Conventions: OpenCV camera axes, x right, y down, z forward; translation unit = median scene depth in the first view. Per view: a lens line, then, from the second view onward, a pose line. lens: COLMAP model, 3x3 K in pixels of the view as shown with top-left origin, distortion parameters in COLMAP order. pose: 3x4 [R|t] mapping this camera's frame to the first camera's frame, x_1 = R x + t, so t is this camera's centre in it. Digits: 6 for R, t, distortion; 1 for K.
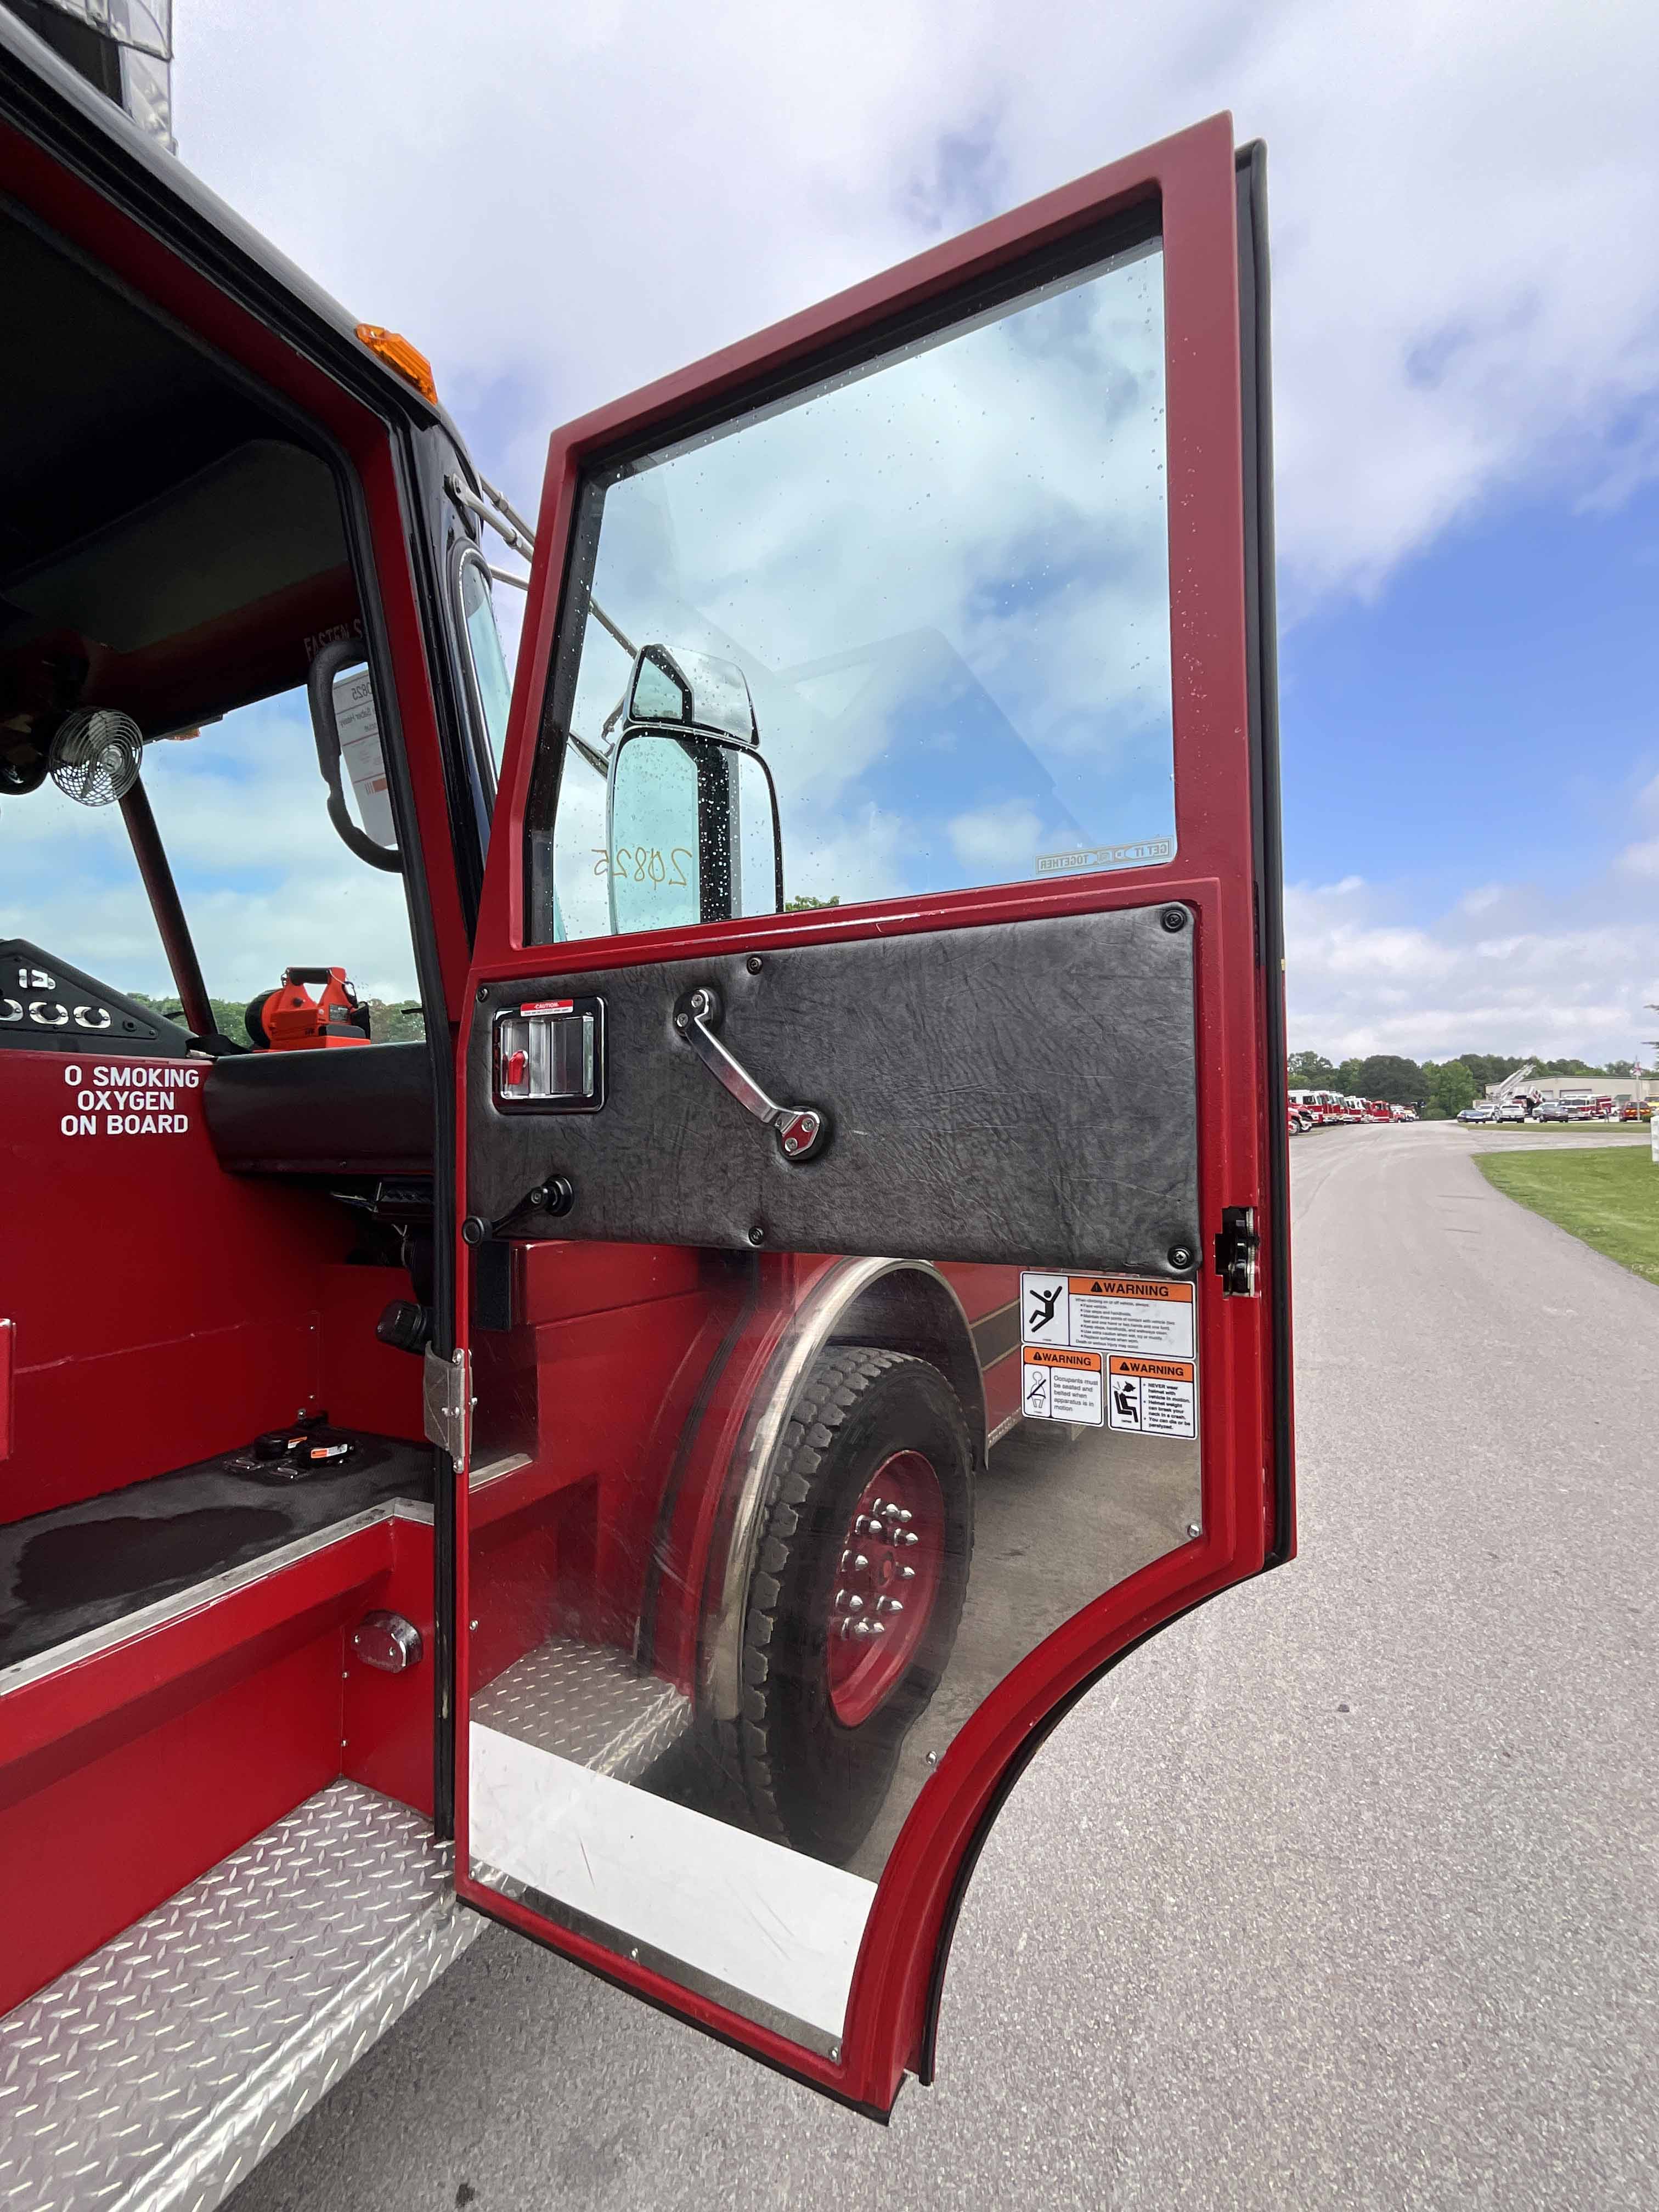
lens RADIAL K [[894.5, 0, 828.3], [0, 894.5, 1102.8], [0, 0, 1]] dist [-0.000788, -0.001666]
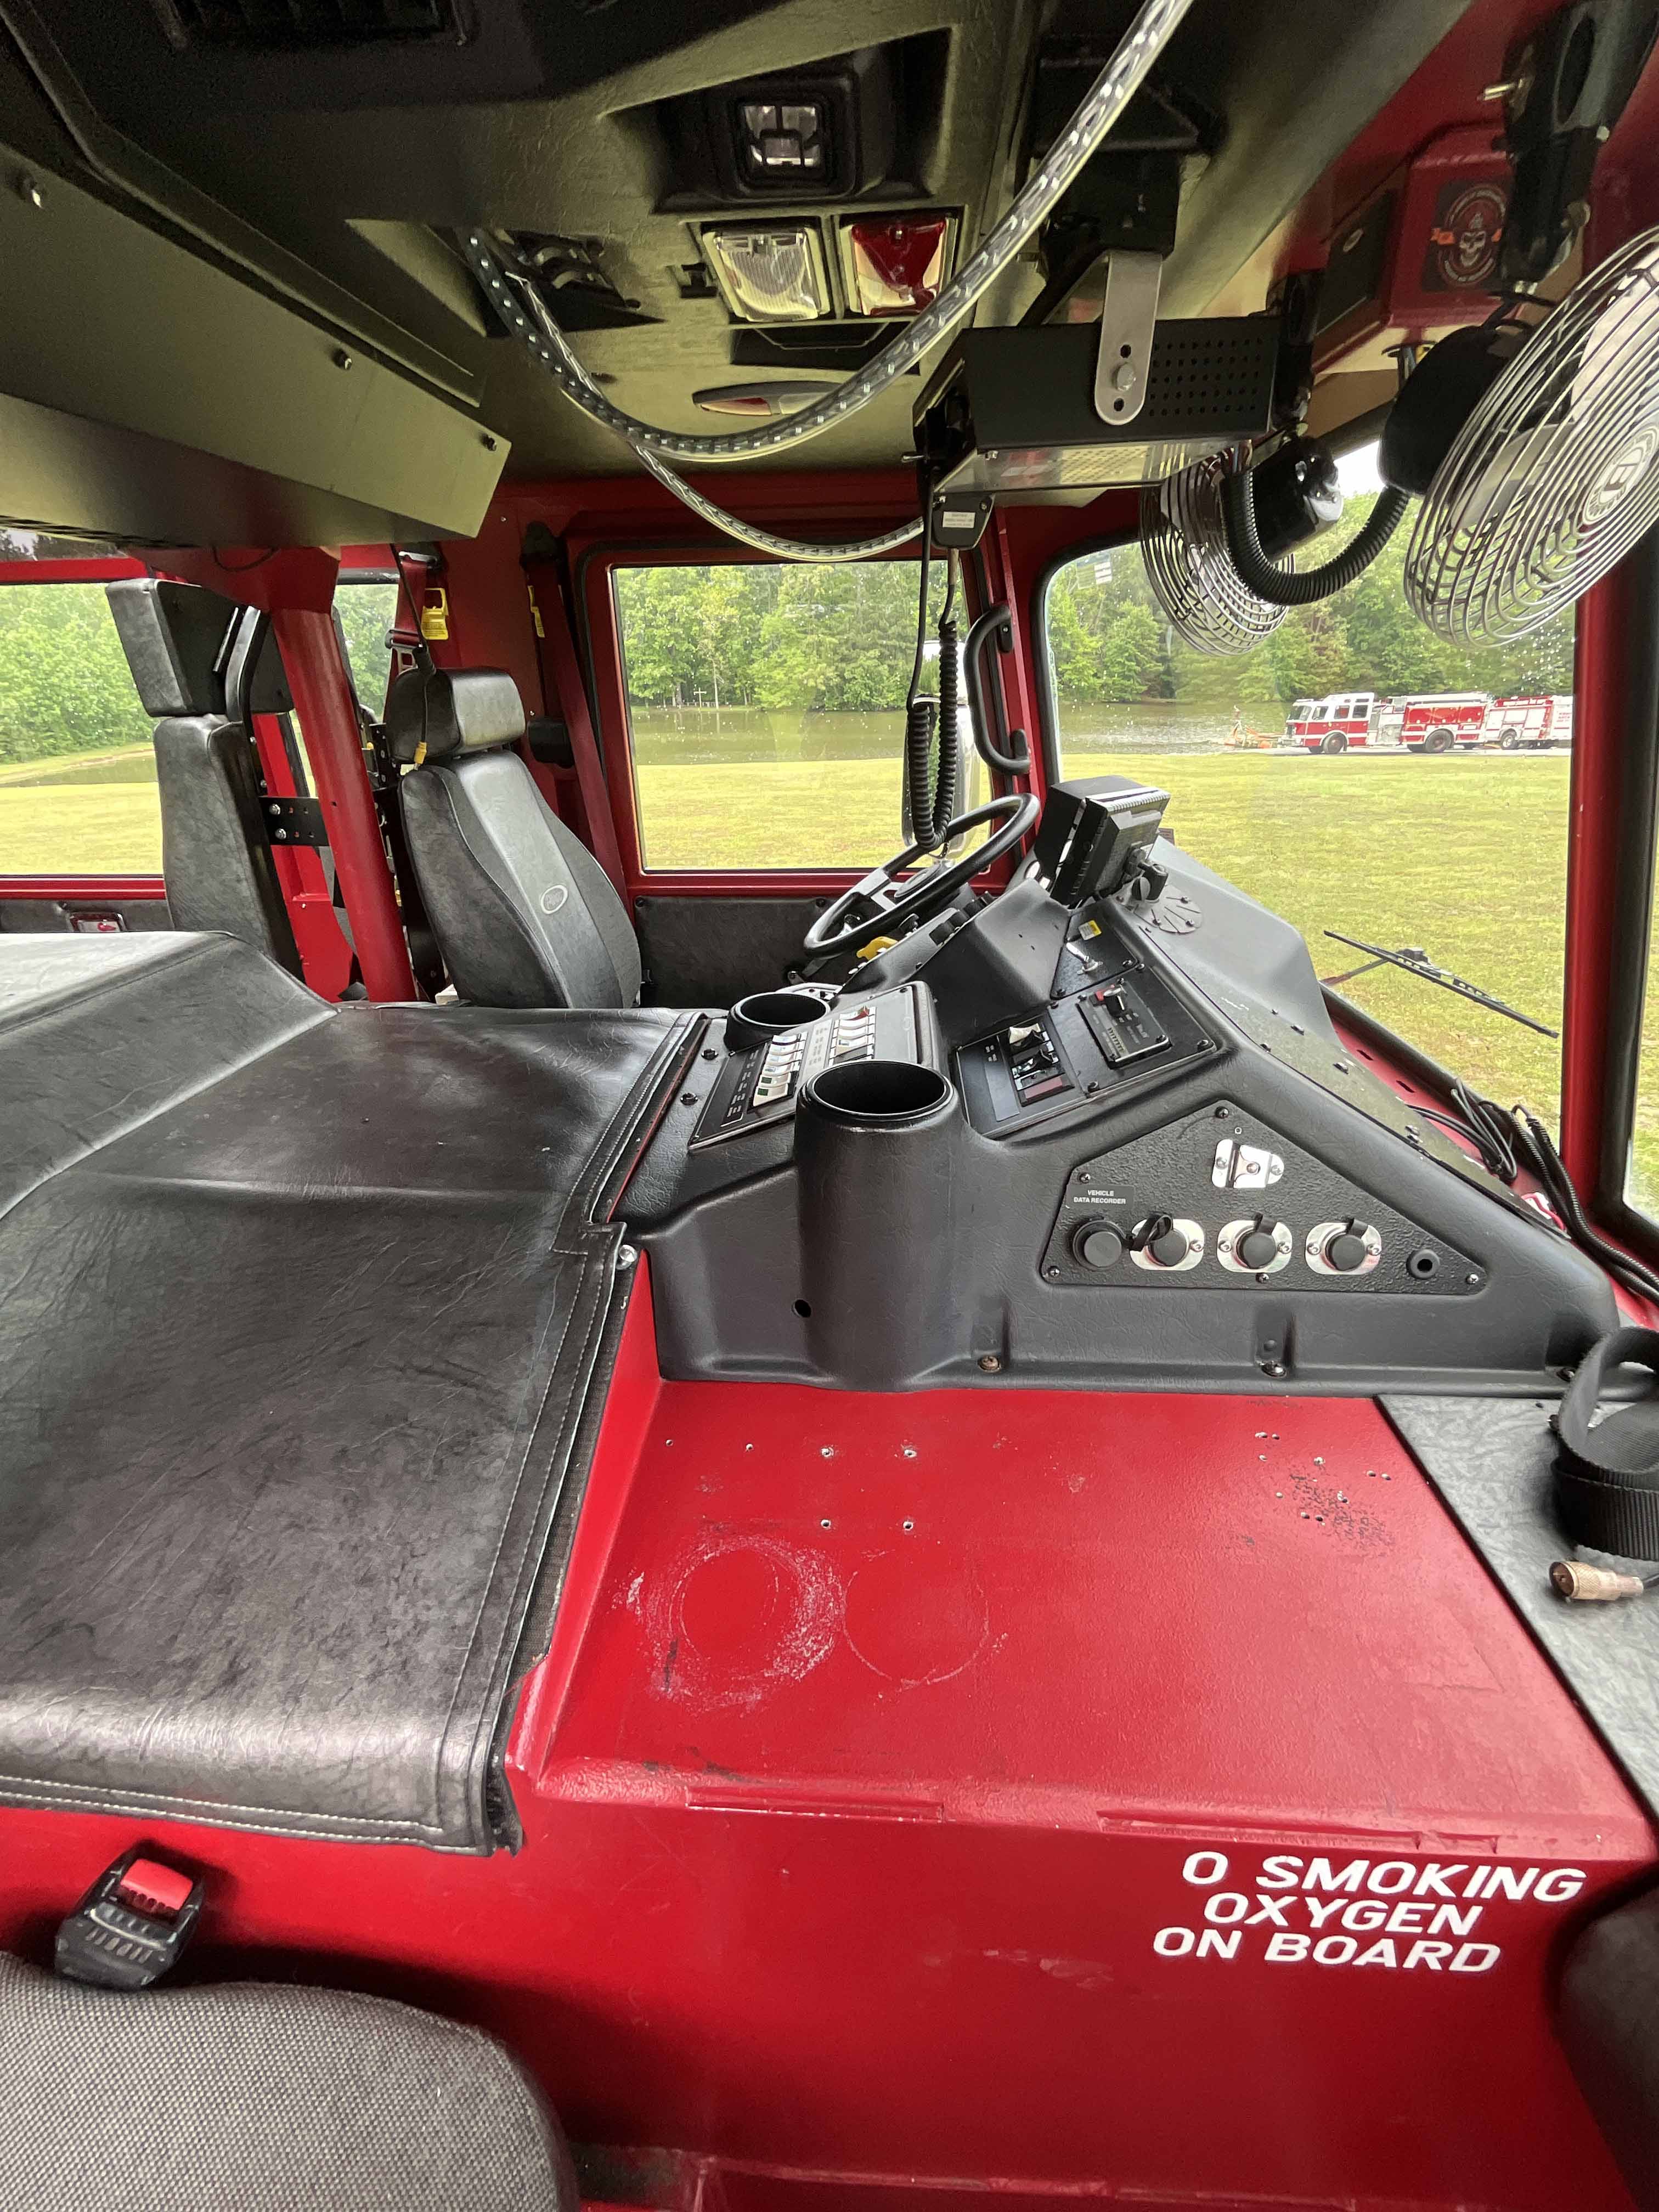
lens RADIAL K [[902.3, 0, 830.4], [0, 902.3, 1104.1], [0, 0, 1]] dist [0.000120, -0.001040]
pose [[0.367593, 0.409122, -0.835161, -0.667023], [0.030550, 0.892239, 0.450529, -0.399060], [0.929485, -0.191125, 0.315483, 0.745677]]
